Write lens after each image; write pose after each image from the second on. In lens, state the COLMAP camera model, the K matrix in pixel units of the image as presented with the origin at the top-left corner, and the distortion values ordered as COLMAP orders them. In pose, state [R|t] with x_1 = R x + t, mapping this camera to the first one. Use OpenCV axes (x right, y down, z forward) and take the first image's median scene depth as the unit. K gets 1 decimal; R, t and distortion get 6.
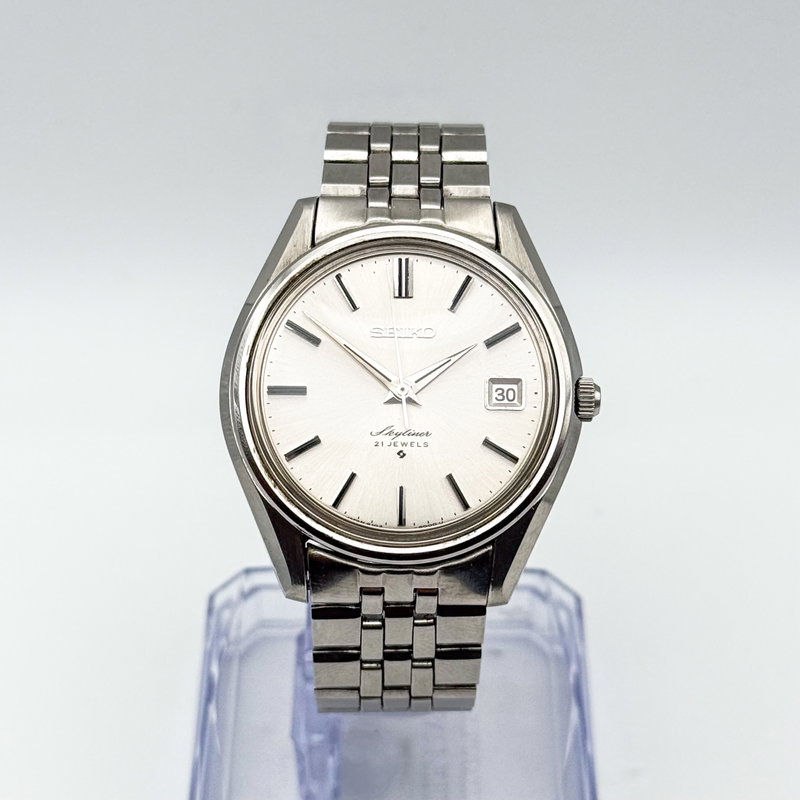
lens RADIAL K [[2292.8, 0, 385.6], [0, 2292.8, 402.1], [0, 0, 1]] dist [-0.037036, 1.409387]
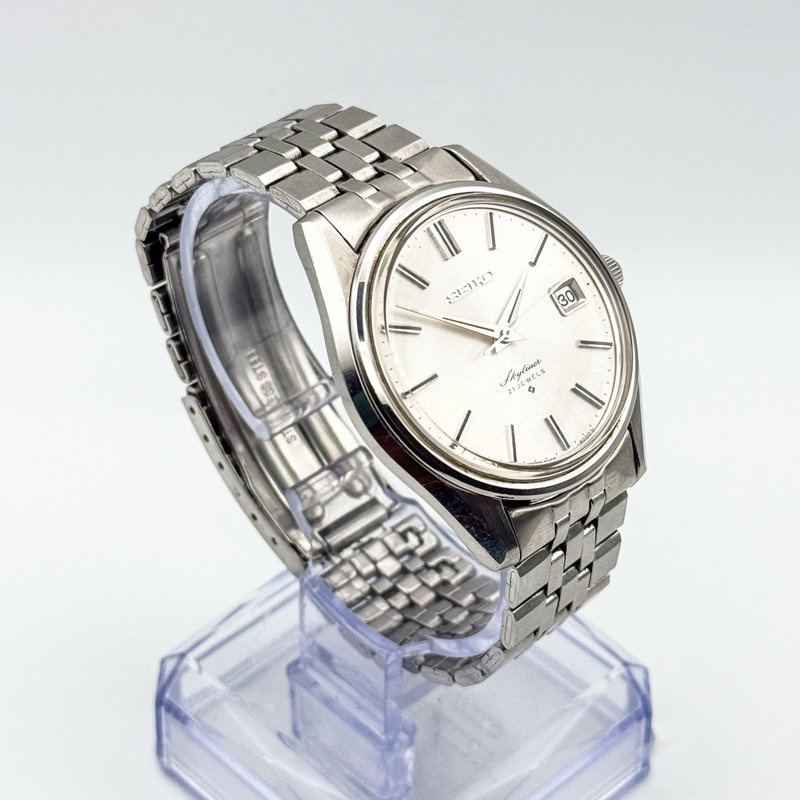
lens RADIAL K [[2292.8, 0, 385.6], [0, 2292.8, 402.1], [0, 0, 1]] dist [-0.037036, 1.409387]
pose [[0.721003, -0.447843, 0.528764, -0.584359], [0.451683, 0.882436, 0.131493, -0.136721], [-0.525488, 0.144027, 0.838522, 0.164225]]
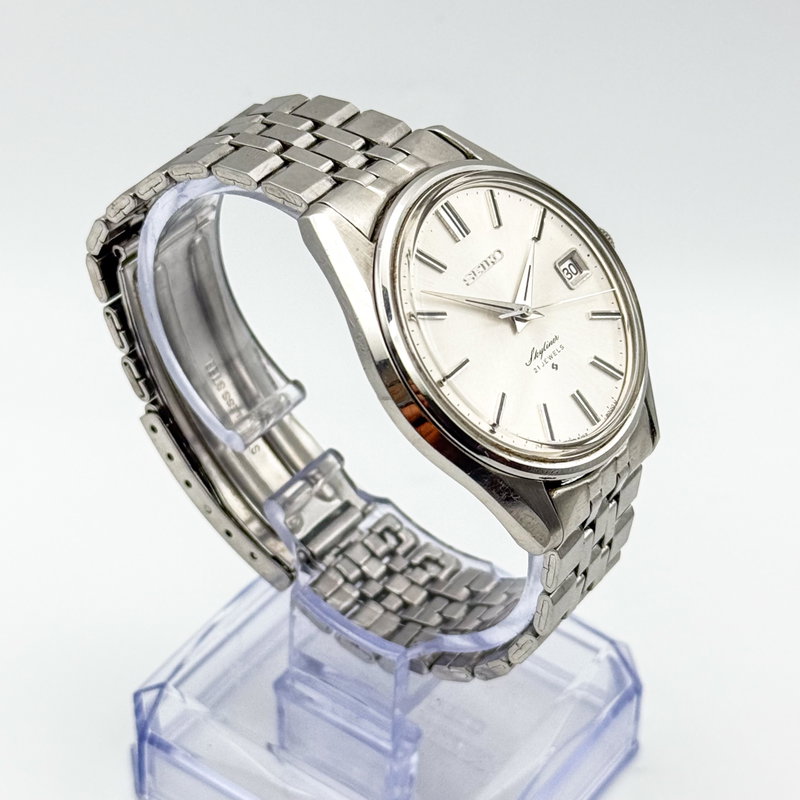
lens RADIAL K [[2292.8, 0, 385.6], [0, 2292.8, 402.1], [0, 0, 1]] dist [-0.037036, 1.409387]
pose [[0.580408, -0.505826, 0.638174, -0.682021], [0.509059, 0.837058, 0.200484, -0.202566], [-0.635599, 0.208505, 0.743330, 0.294853]]
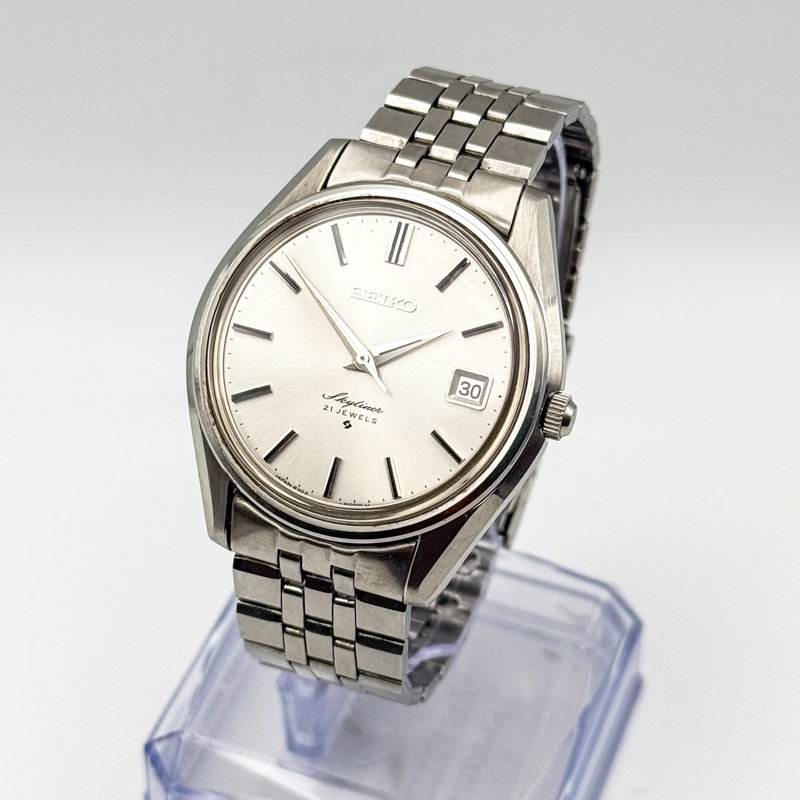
lens RADIAL K [[2292.8, 0, 385.6], [0, 2292.8, 402.1], [0, 0, 1]] dist [-0.037036, 1.409387]
pose [[0.936956, 0.242107, -0.251989, 0.254973], [-0.231031, 0.970195, 0.073117, -0.058442], [0.262181, -0.010290, 0.964964, 0.089539]]
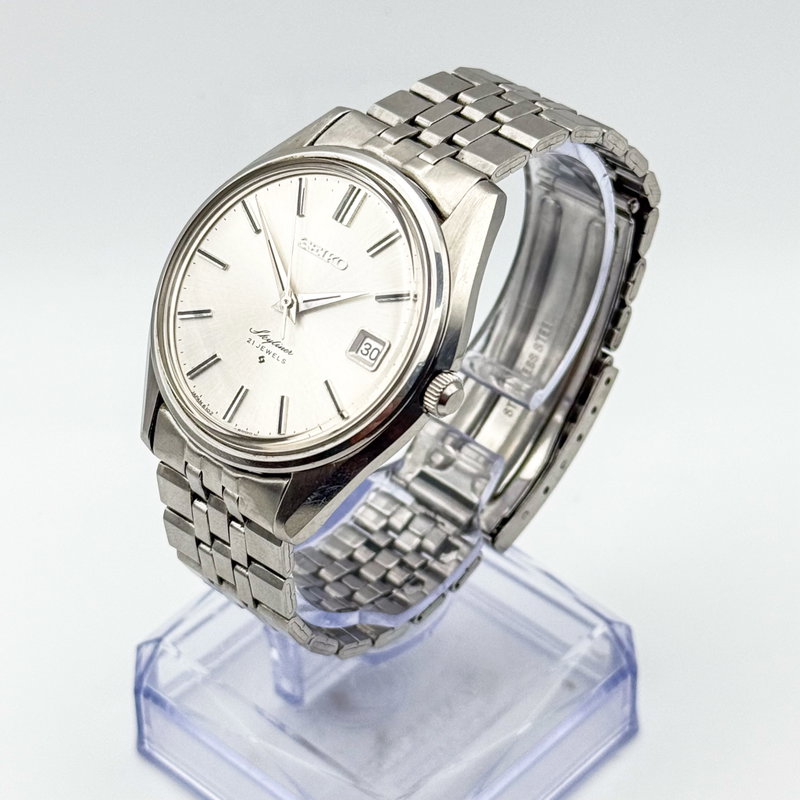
lens RADIAL K [[2292.8, 0, 385.6], [0, 2292.8, 402.1], [0, 0, 1]] dist [-0.037036, 1.409387]
pose [[0.739293, 0.425559, -0.521868, 0.577782], [-0.426180, 0.895724, 0.126683, -0.110909], [0.521361, 0.128753, 0.843567, 0.173331]]
